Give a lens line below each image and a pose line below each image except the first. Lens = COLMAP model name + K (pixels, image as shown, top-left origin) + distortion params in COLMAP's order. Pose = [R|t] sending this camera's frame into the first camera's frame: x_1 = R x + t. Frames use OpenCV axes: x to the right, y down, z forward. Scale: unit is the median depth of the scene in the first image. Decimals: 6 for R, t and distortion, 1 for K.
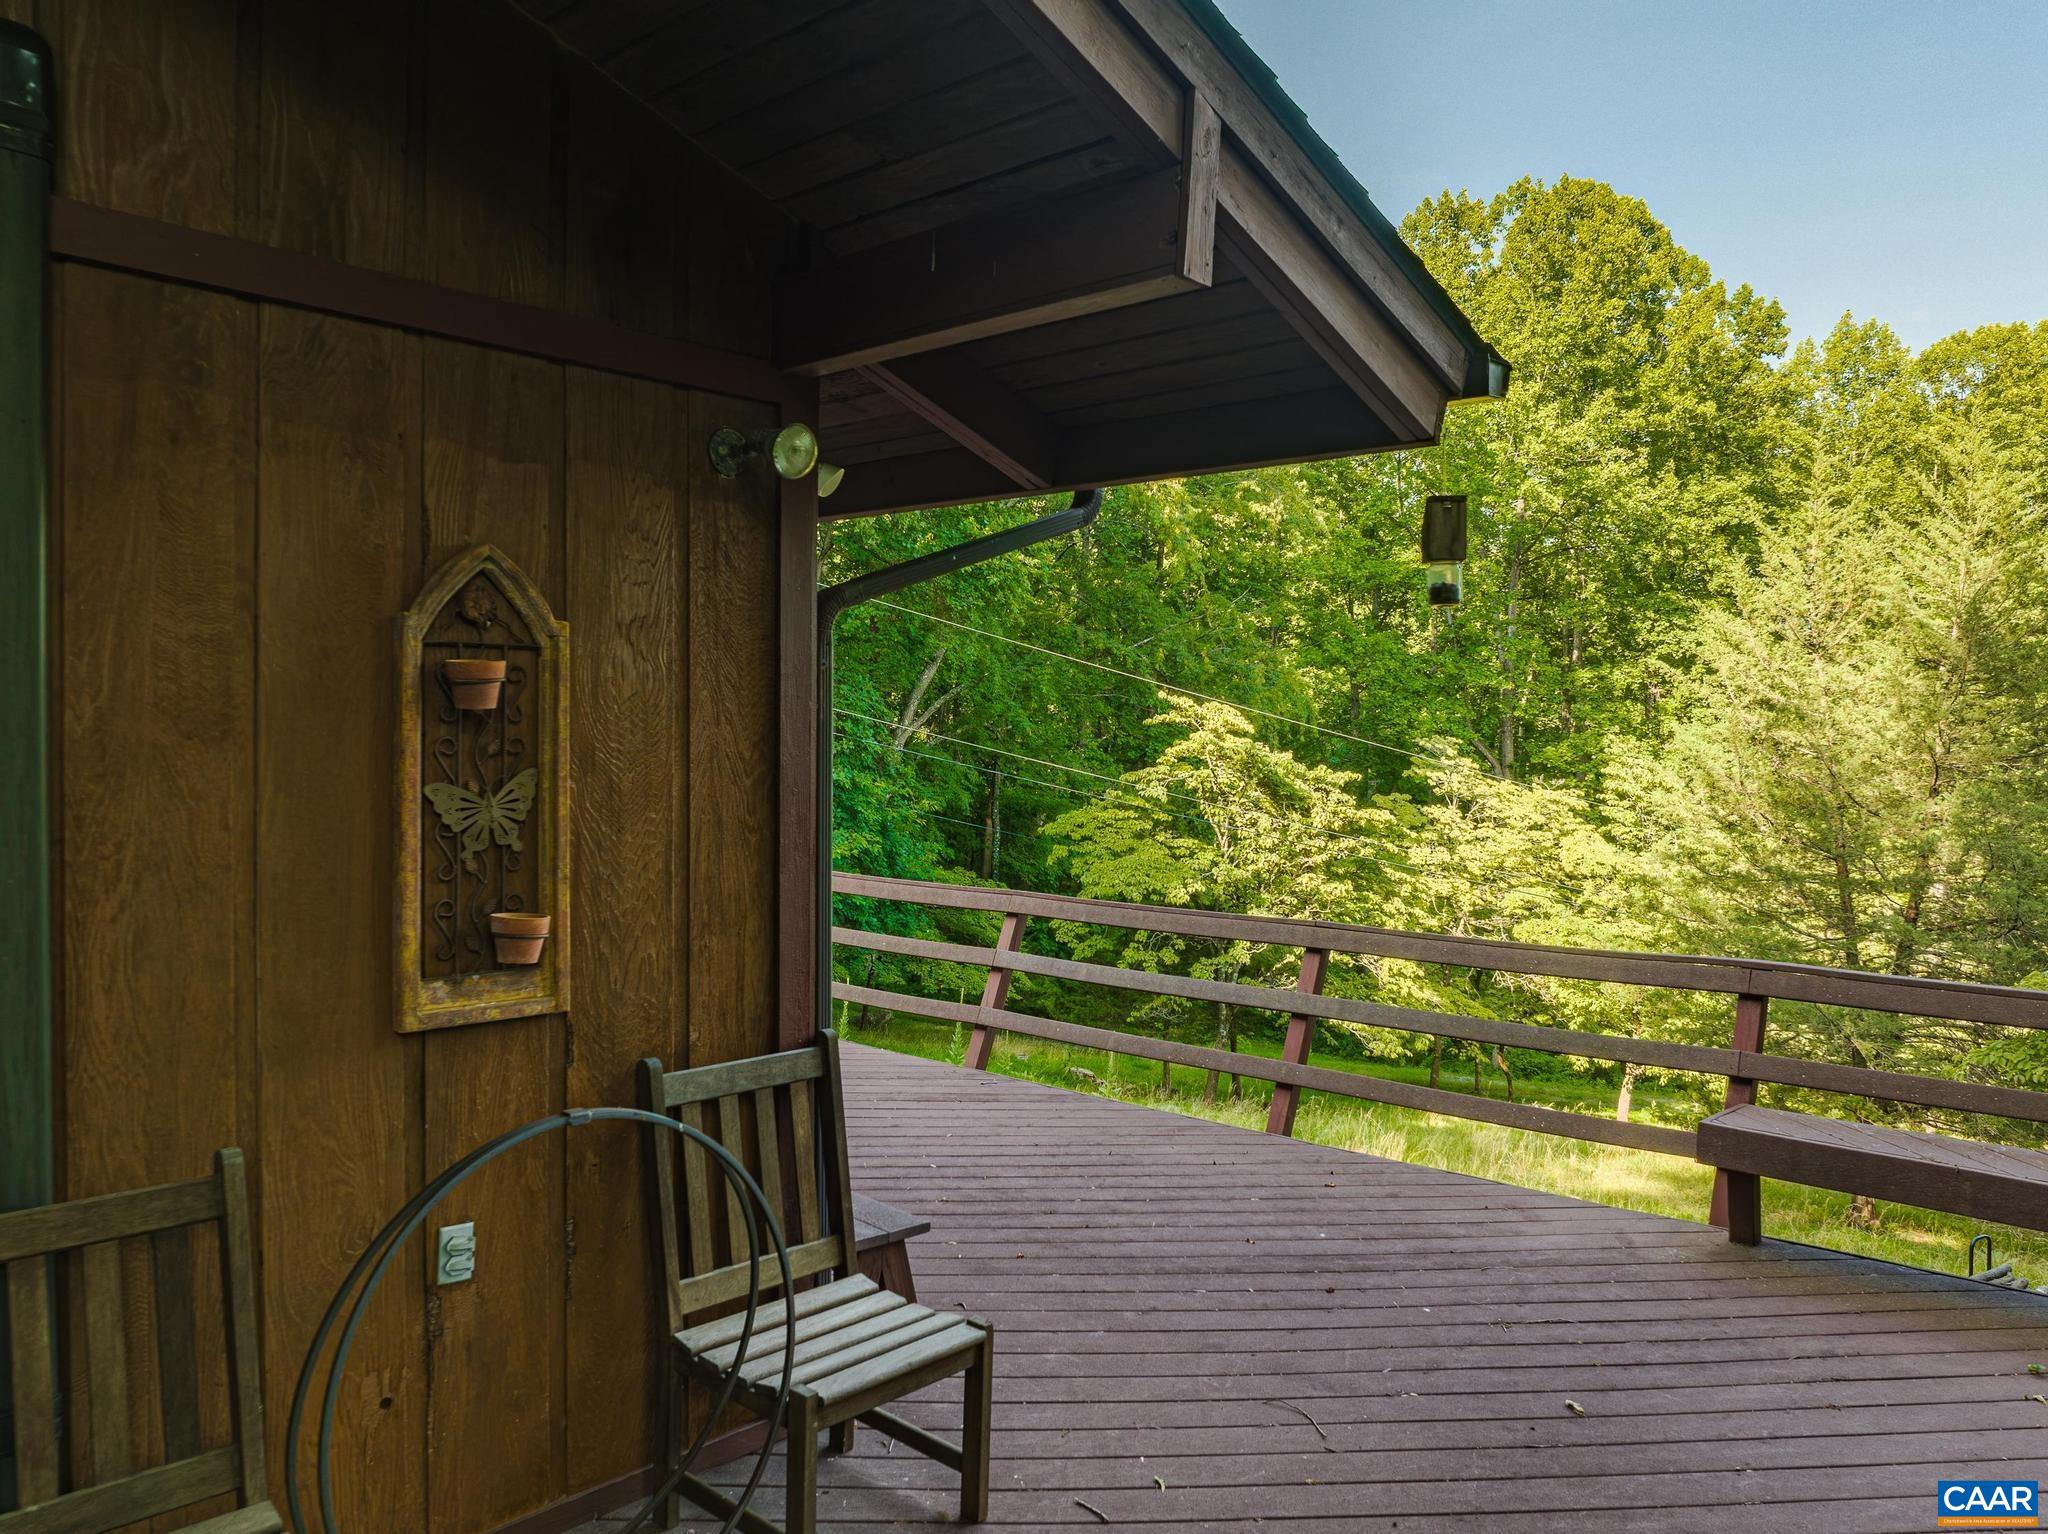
lens RADIAL K [[1444.7, 0, 1031.7], [0, 1444.7, 752.3], [0, 0, 1]] dist [-0.042560, 0.011081]
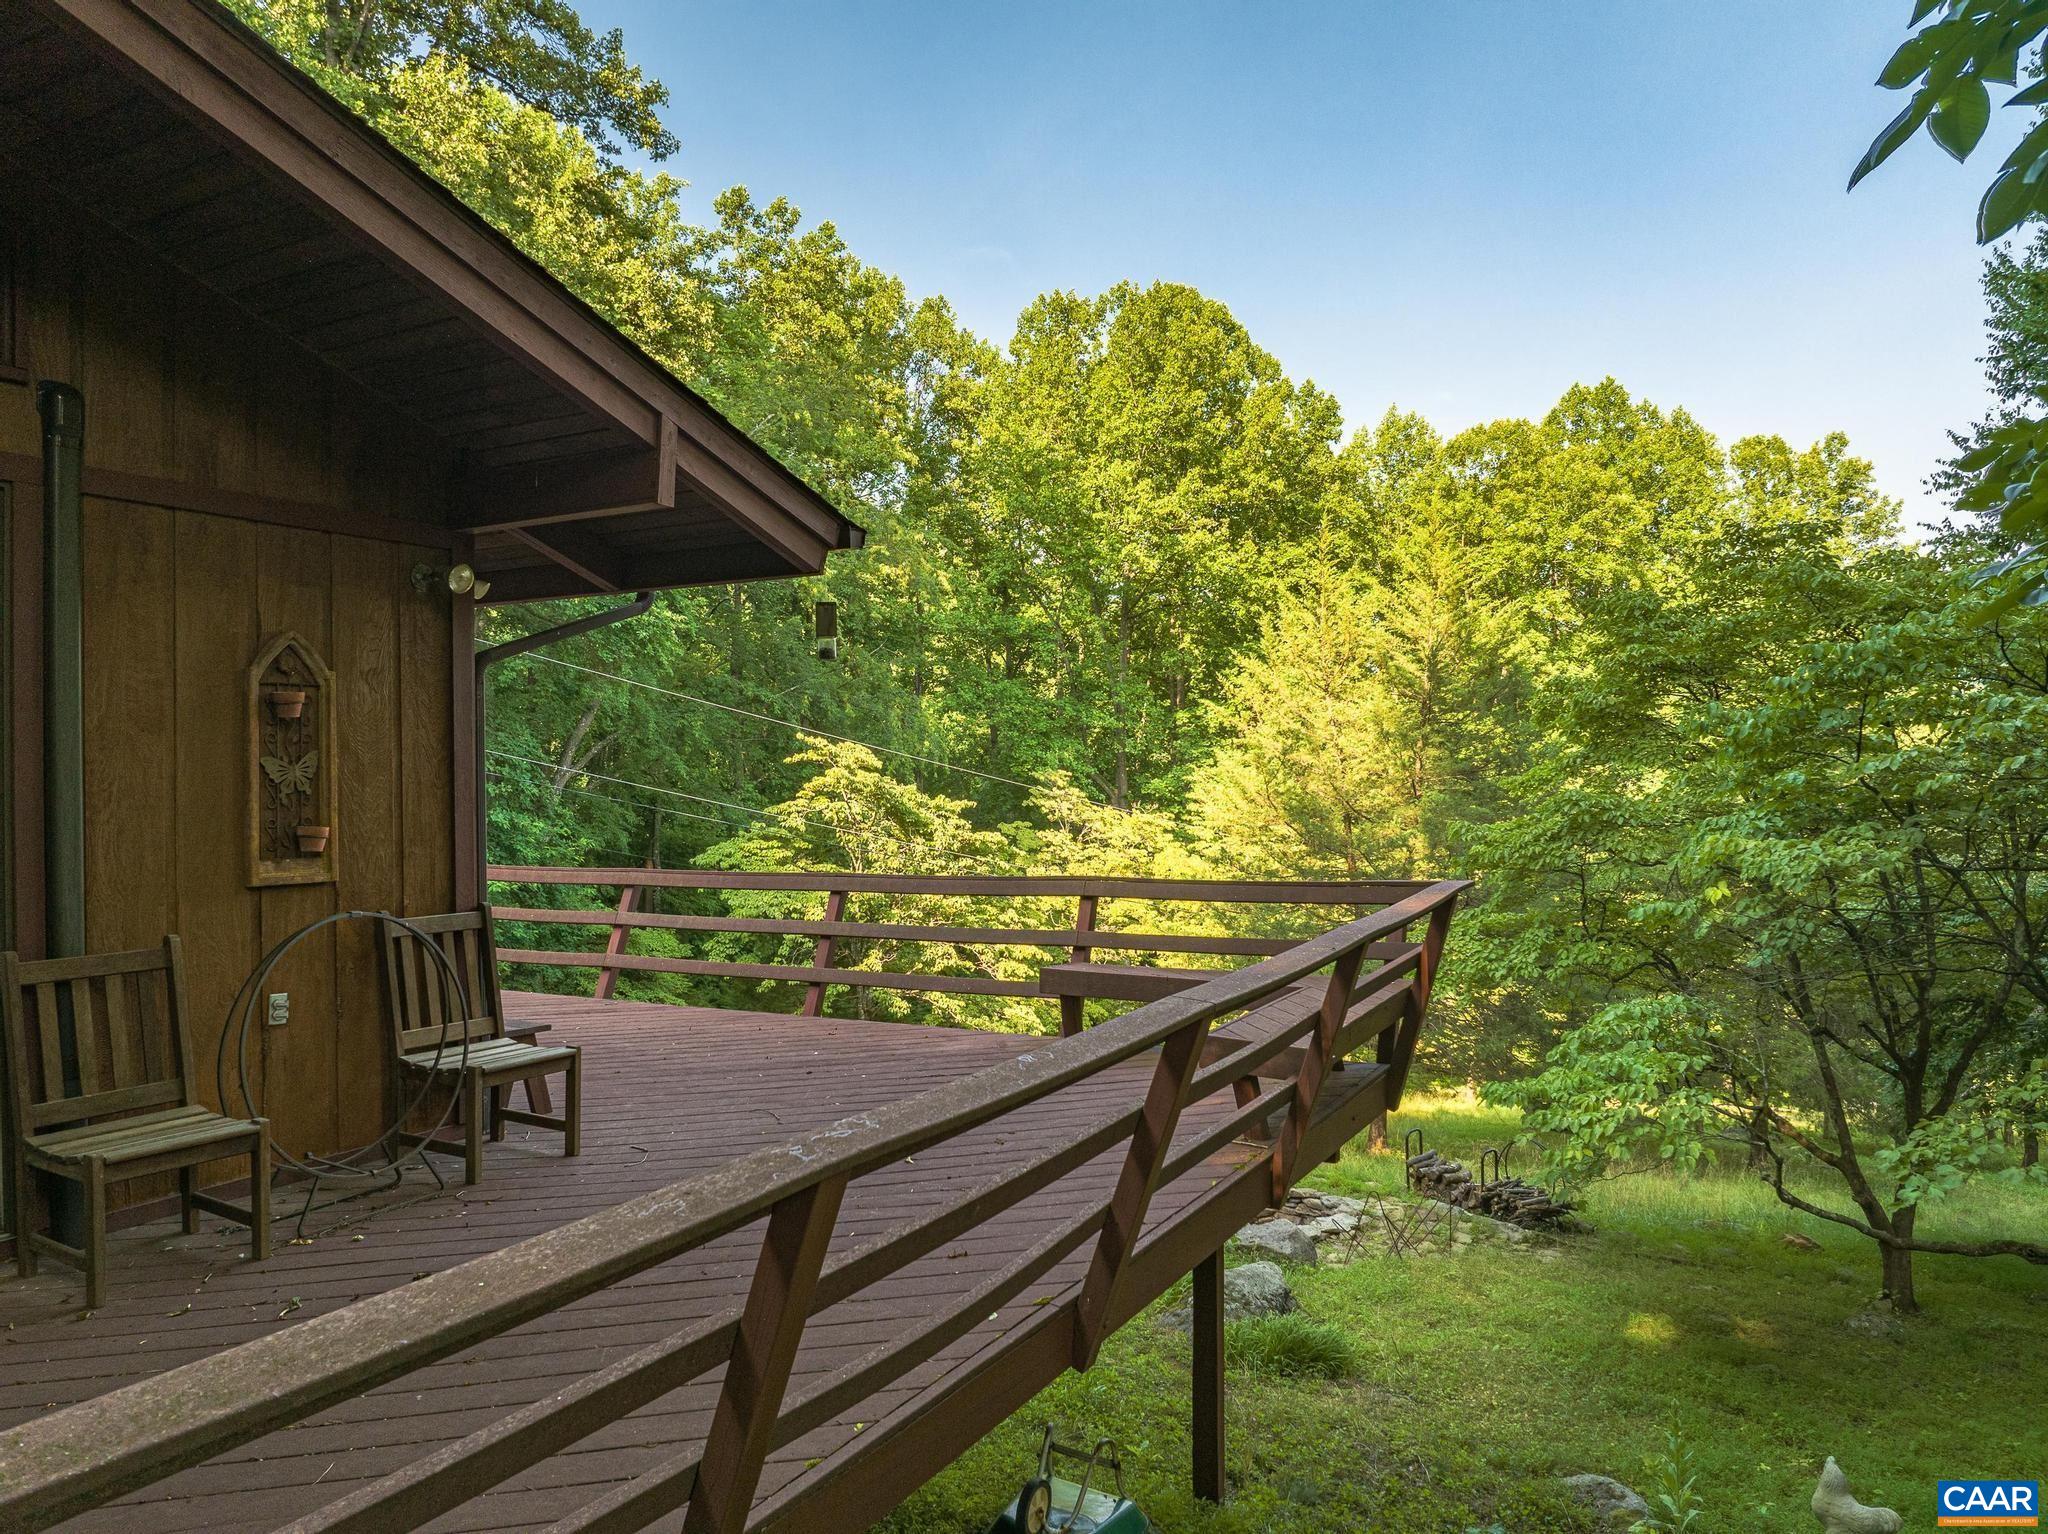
lens RADIAL K [[1444.7, 0, 1038.4], [0, 1444.7, 758.4], [0, 0, 1]] dist [-0.042560, 0.011081]
pose [[0.974426, -0.020074, 0.223809, 0.020121], [0.026830, 0.999270, -0.027186, 0.012982], [-0.223100, 0.032496, 0.974254, -0.135754]]
